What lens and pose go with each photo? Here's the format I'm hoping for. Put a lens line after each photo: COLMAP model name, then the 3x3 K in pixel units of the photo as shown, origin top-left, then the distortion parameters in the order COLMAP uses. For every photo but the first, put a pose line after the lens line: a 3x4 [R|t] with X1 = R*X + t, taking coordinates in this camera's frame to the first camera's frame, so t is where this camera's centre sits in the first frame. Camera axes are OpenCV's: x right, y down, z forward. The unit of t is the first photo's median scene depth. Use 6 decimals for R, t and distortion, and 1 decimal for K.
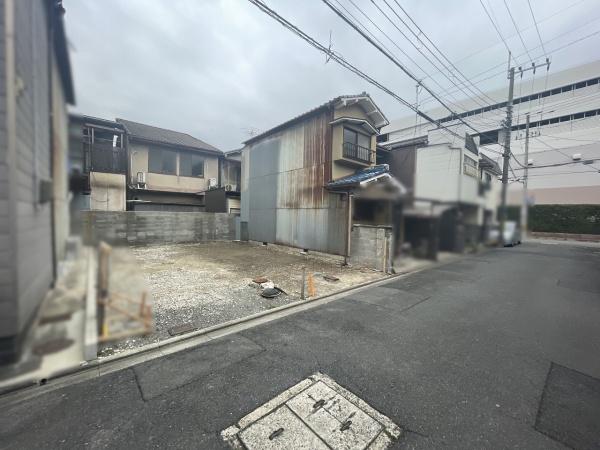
lens RADIAL K [[241.6, 0, 300.0], [0, 241.6, 225.0], [0, 0, 1]] dist [-0.002771, -0.000104]
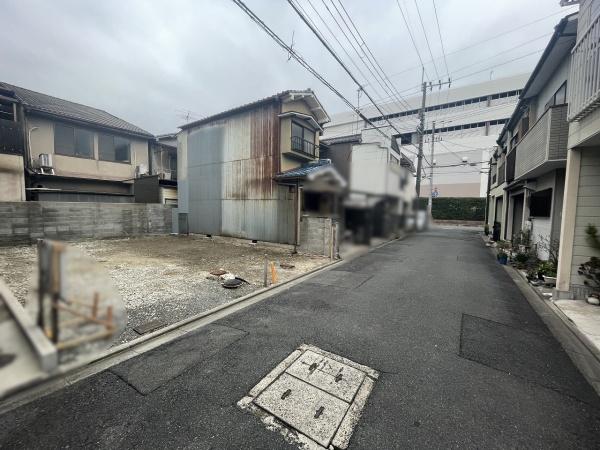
lens RADIAL K [[241.6, 0, 300.0], [0, 241.6, 225.0], [0, 0, 1]] dist [-0.002771, -0.000104]
pose [[0.965430, -0.021317, 0.259788, -0.057285], [0.011499, 0.999163, 0.039255, -0.000153], [-0.260407, -0.034911, 0.964867, -0.021331]]
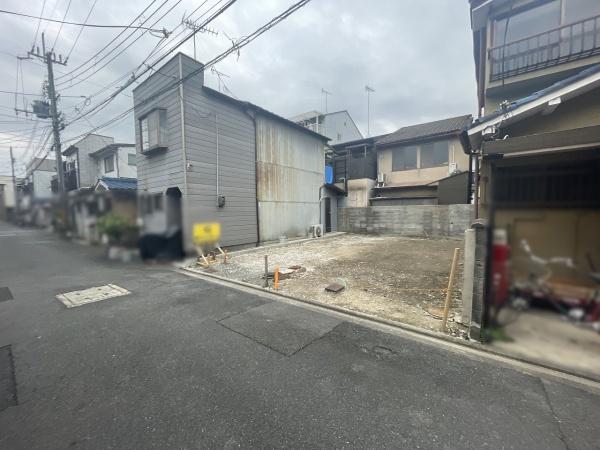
lens RADIAL K [[241.6, 0, 300.0], [0, 241.6, 225.0], [0, 0, 1]] dist [-0.002771, -0.000104]
pose [[0.207787, 0.038116, -0.977431, 0.537258], [-0.018667, 0.999213, 0.034997, -0.000012], [0.977996, 0.010974, 0.208335, 0.472079]]
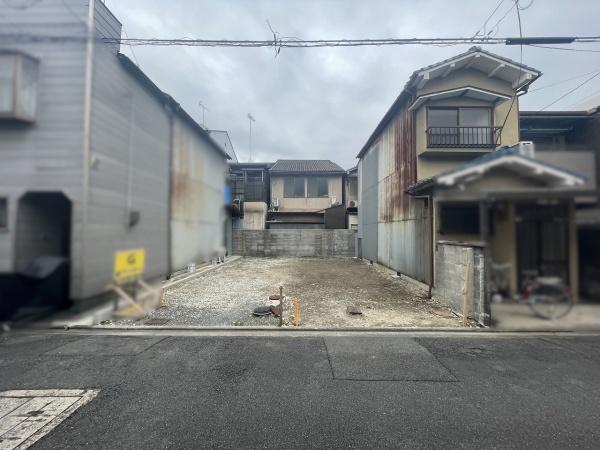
lens RADIAL K [[241.6, 0, 300.0], [0, 241.6, 225.0], [0, 0, 1]] dist [-0.002771, -0.000104]
pose [[0.749160, -0.035893, -0.661416, 0.330641], [-0.012579, 0.997580, -0.068384, 0.004171], [0.662269, 0.059551, 0.746896, 0.194966]]
